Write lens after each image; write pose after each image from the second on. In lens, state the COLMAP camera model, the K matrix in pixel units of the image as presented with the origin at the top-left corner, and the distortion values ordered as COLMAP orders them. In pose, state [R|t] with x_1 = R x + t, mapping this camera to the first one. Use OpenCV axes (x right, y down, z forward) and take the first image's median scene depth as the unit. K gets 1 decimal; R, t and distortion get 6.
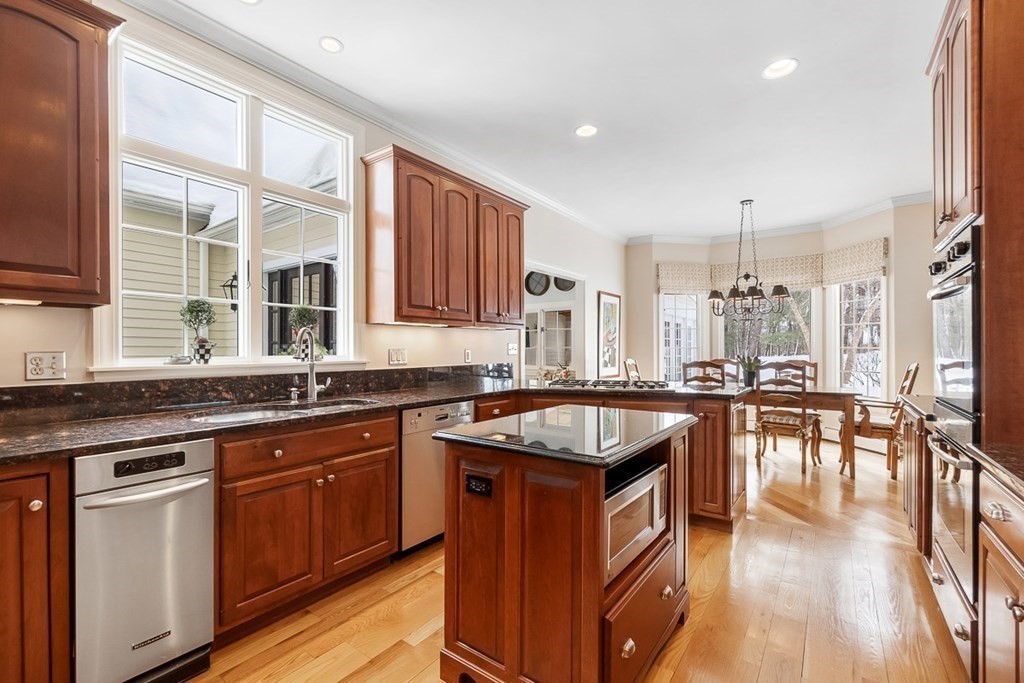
lens RADIAL K [[442.7, 0, 512.5], [0, 442.7, 343.4], [0, 0, 1]] dist [-0.000606, -0.000250]
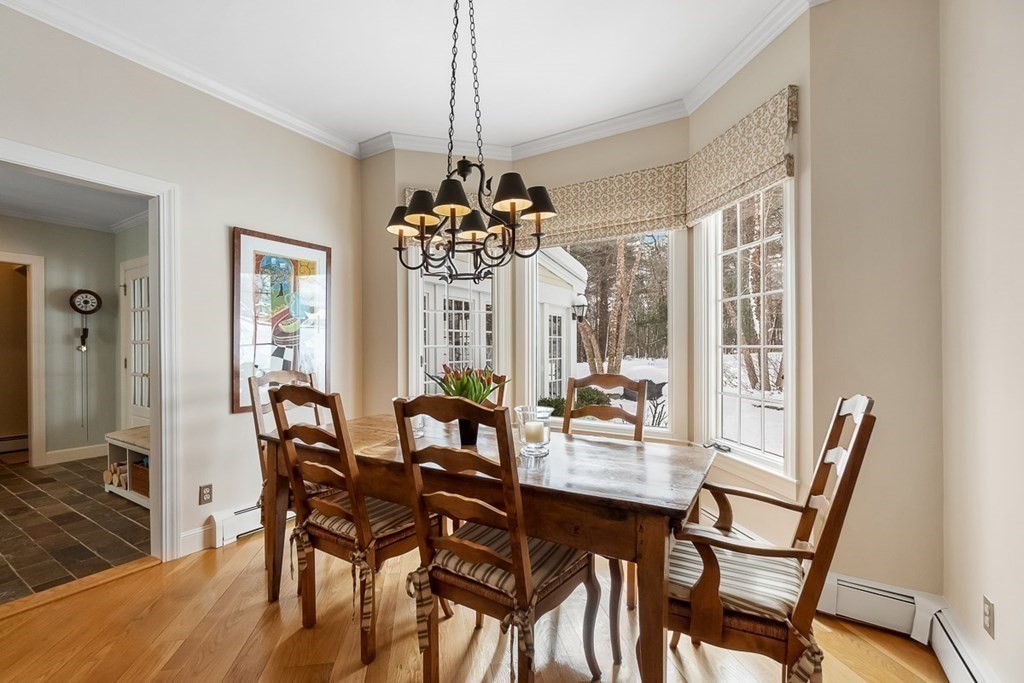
lens RADIAL K [[442.7, 0, 508.1], [0, 442.7, 342.6], [0, 0, 1]] dist [-0.000606, -0.000250]
pose [[0.996973, -0.007836, 0.077352, 0.533941], [0.007306, 0.999948, 0.007142, 0.004184], [-0.077404, -0.006555, 0.996978, 0.592955]]
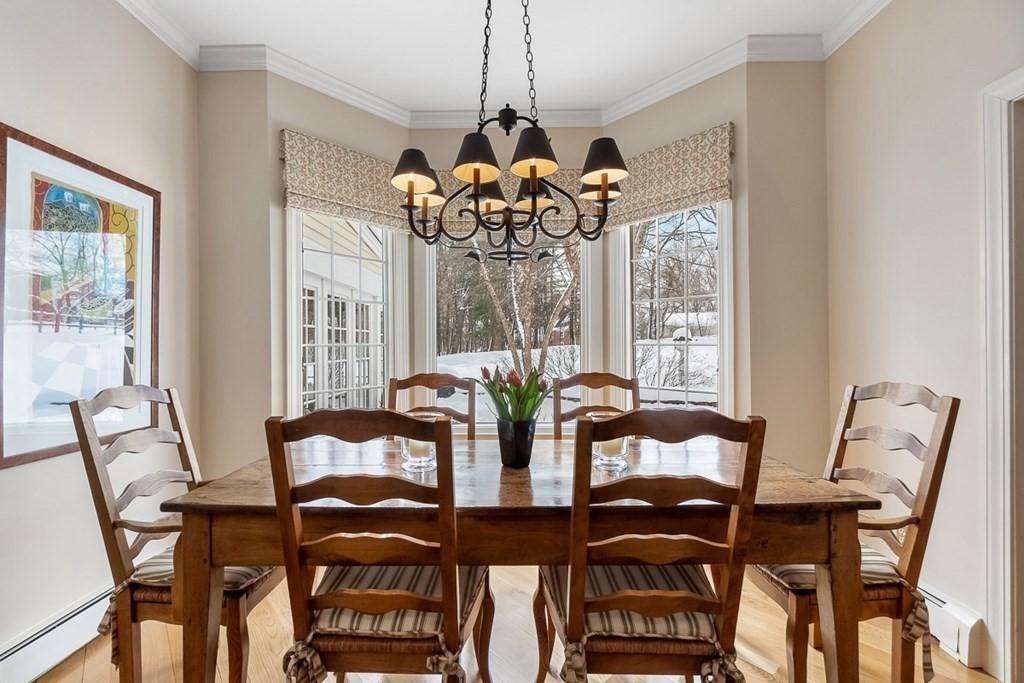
lens RADIAL K [[442.7, 0, 509.3], [0, 442.7, 340.2], [0, 0, 1]] dist [-0.000606, -0.000250]
pose [[0.815492, -0.003572, 0.578758, 0.344181], [0.000920, 0.999988, 0.004875, 0.005885], [-0.578768, -0.003443, 0.815485, 0.735111]]
